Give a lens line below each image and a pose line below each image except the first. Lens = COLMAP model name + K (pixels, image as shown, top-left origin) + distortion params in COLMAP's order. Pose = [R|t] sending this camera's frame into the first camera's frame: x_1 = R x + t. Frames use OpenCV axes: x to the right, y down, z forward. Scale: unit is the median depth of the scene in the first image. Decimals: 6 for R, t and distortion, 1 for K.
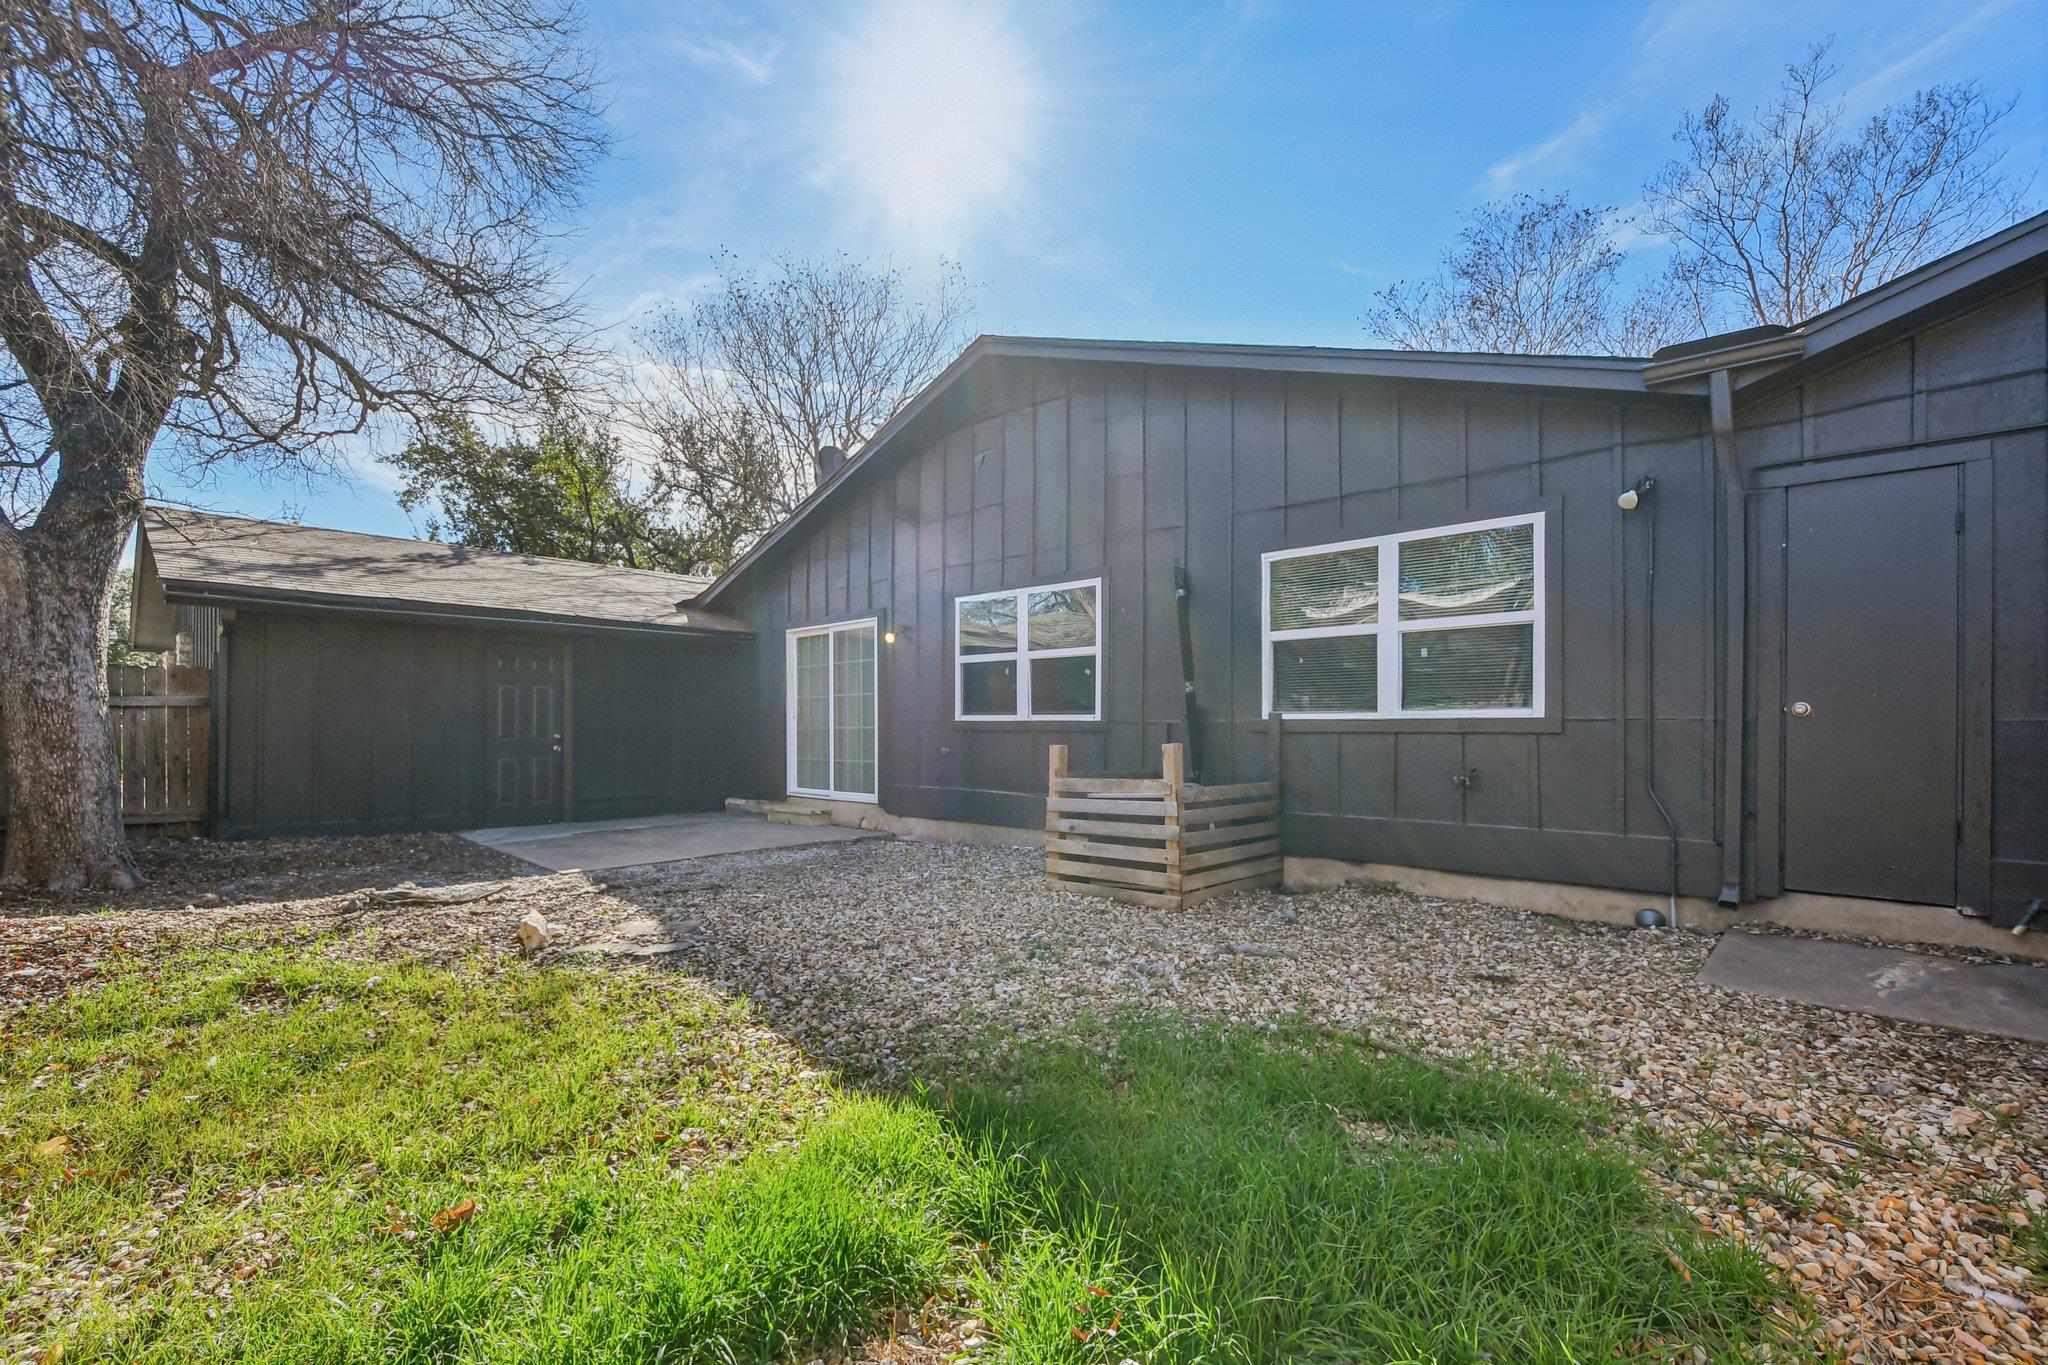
lens RADIAL K [[905.4, 0, 997.1], [0, 905.4, 723.2], [0, 0, 1]] dist [0.004428, -0.002825]
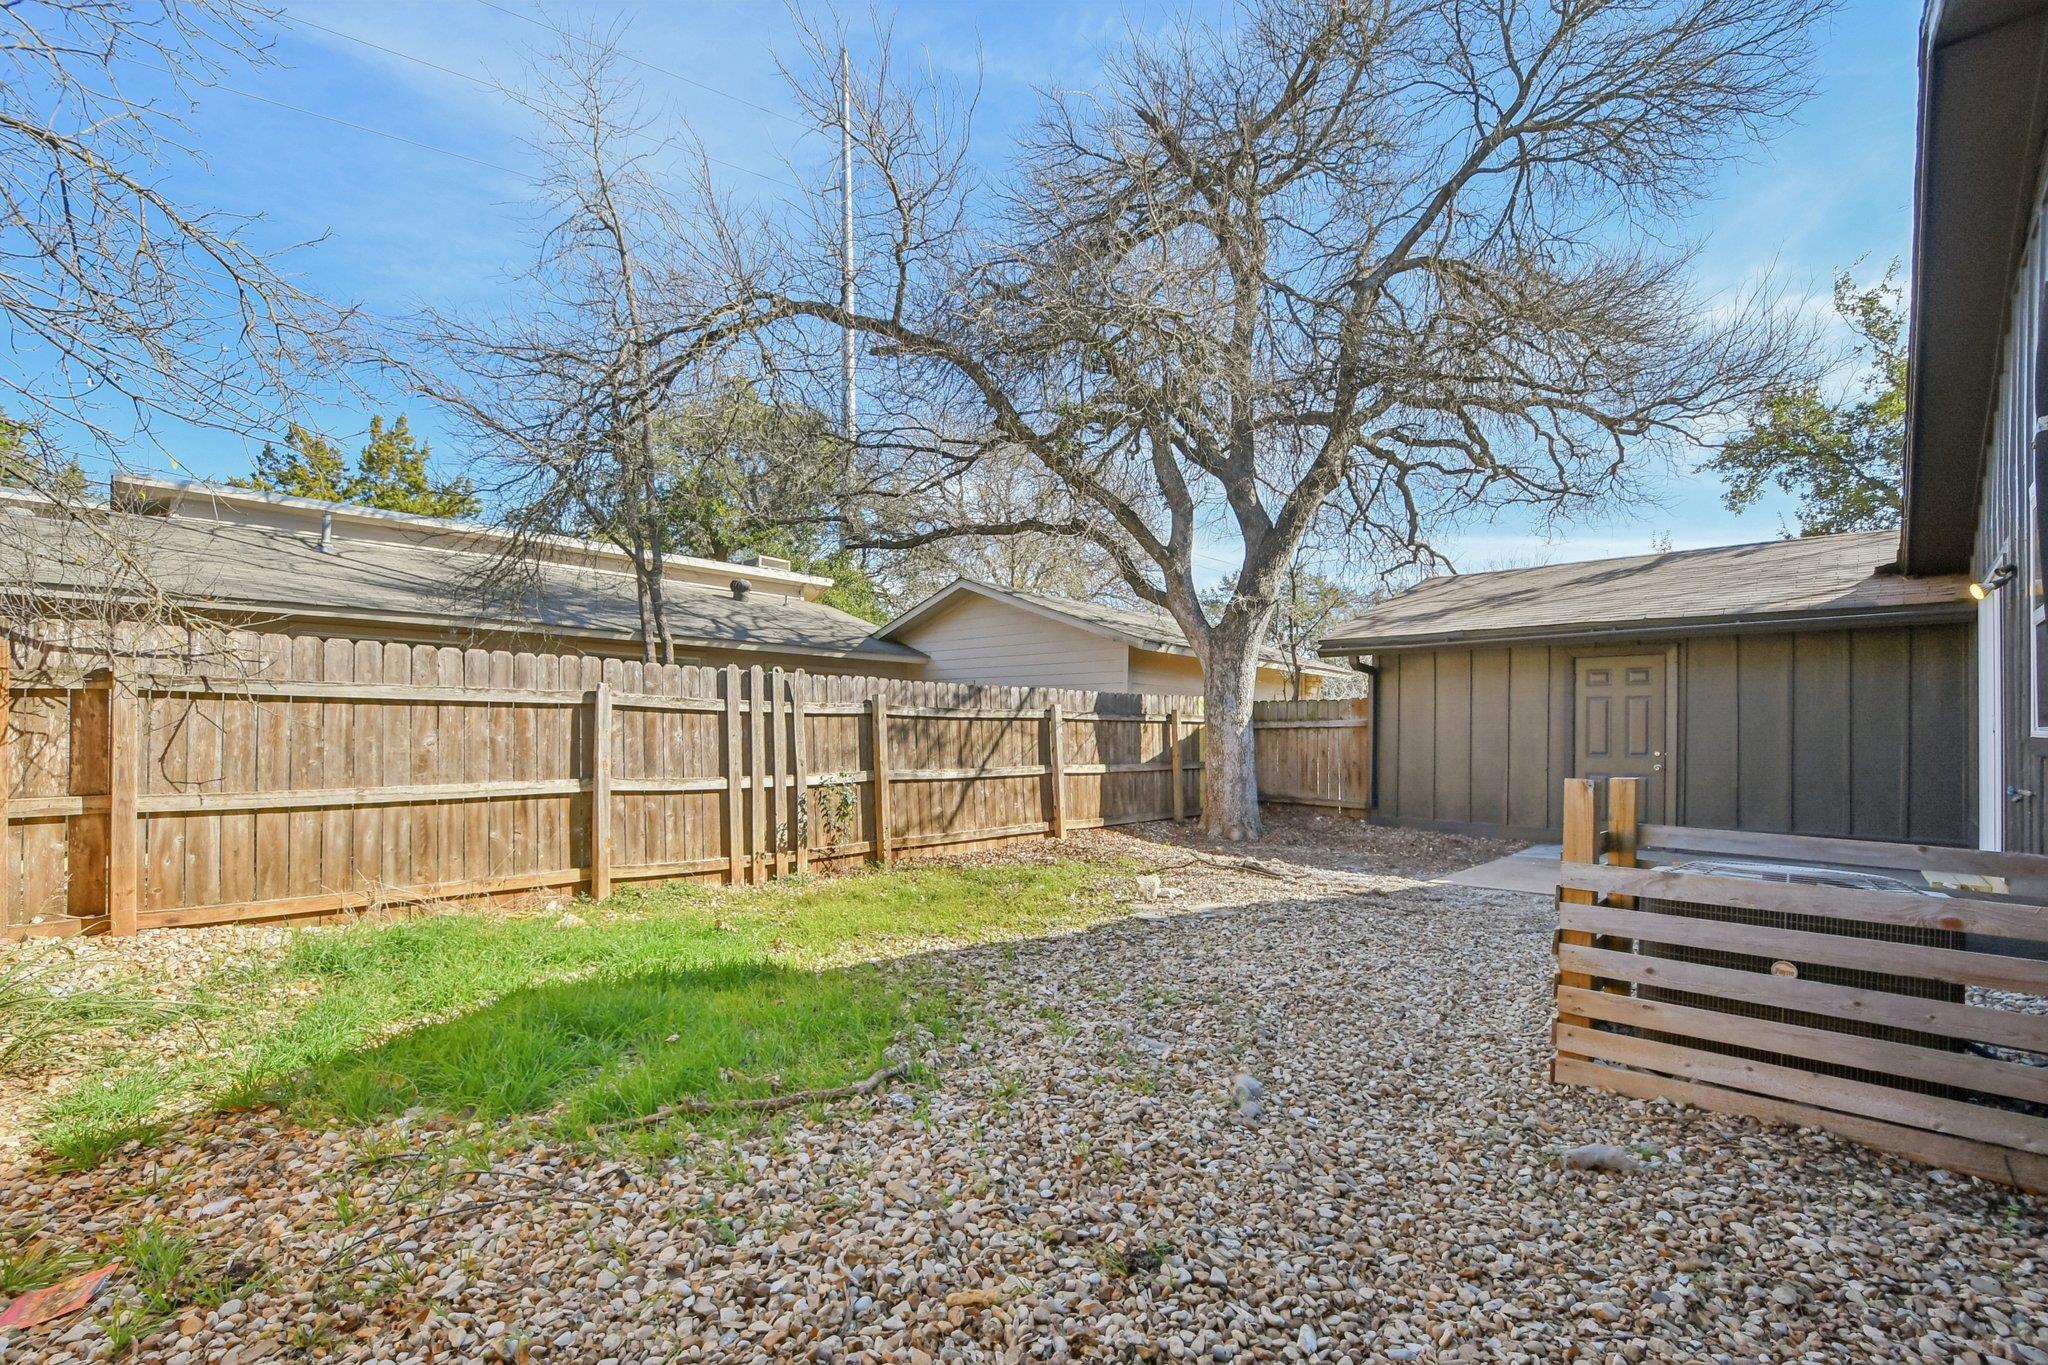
lens RADIAL K [[905.4, 0, 1020.6], [0, 905.4, 737.8], [0, 0, 1]] dist [0.004428, -0.002825]
pose [[0.012700, 0.000155, -0.999919, 0.412963], [-0.001786, 0.999998, 0.000132, -0.000851], [0.999918, 0.001784, 0.012700, 0.371783]]
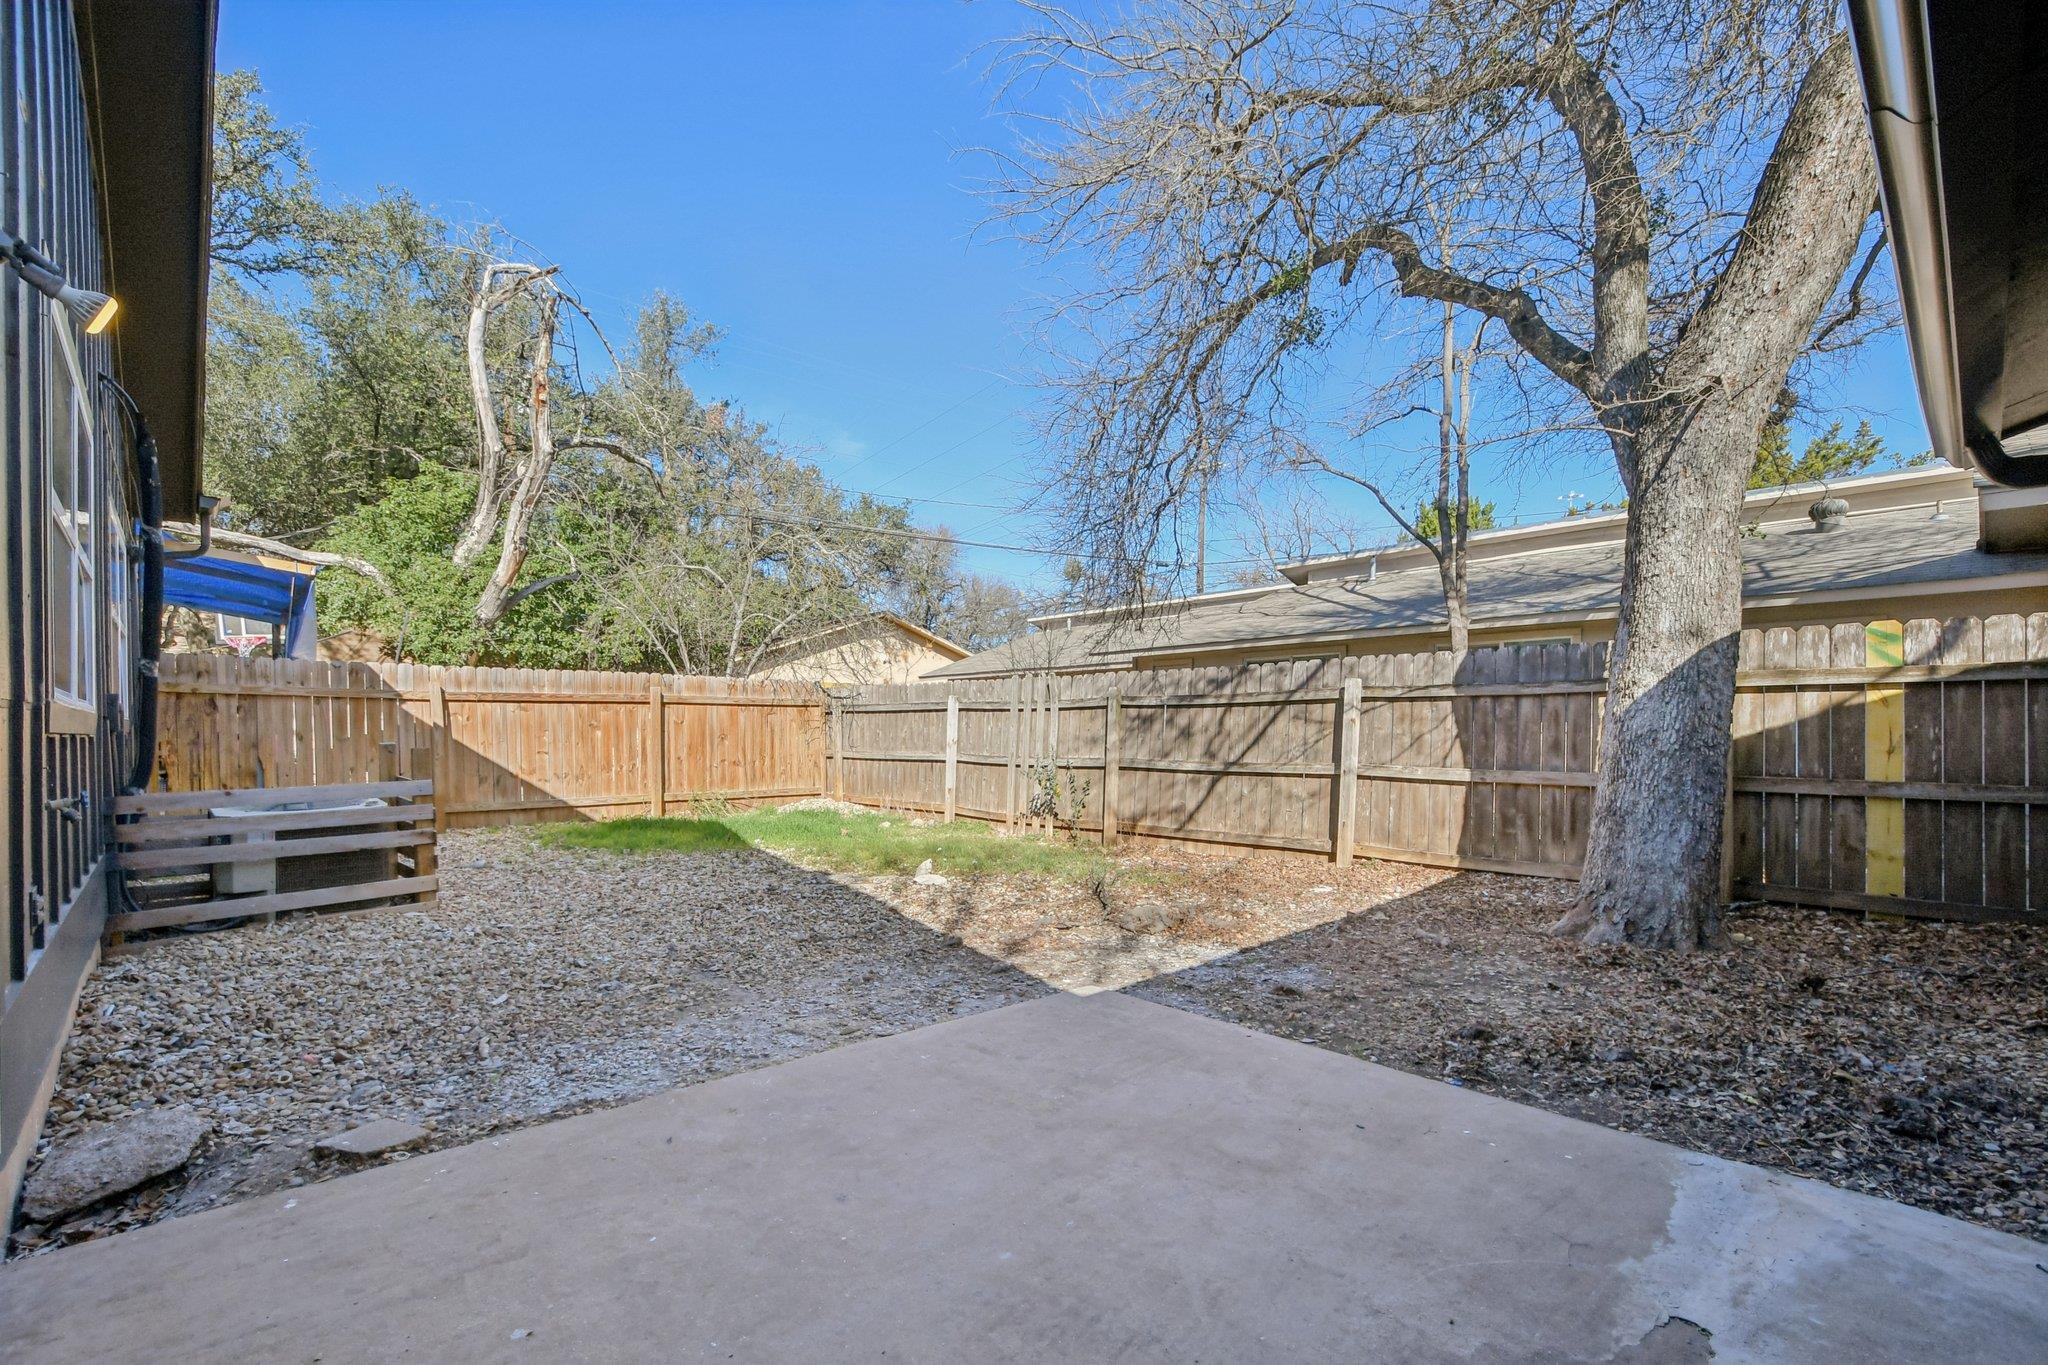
lens RADIAL K [[905.4, 0, 985.3], [0, 905.4, 739.1], [0, 0, 1]] dist [0.004428, -0.002825]
pose [[-0.997741, -0.001591, 0.067157, -0.328299], [-0.001294, 0.999989, 0.004468, 0.006910], [-0.067163, 0.004371, -0.997732, 1.141322]]
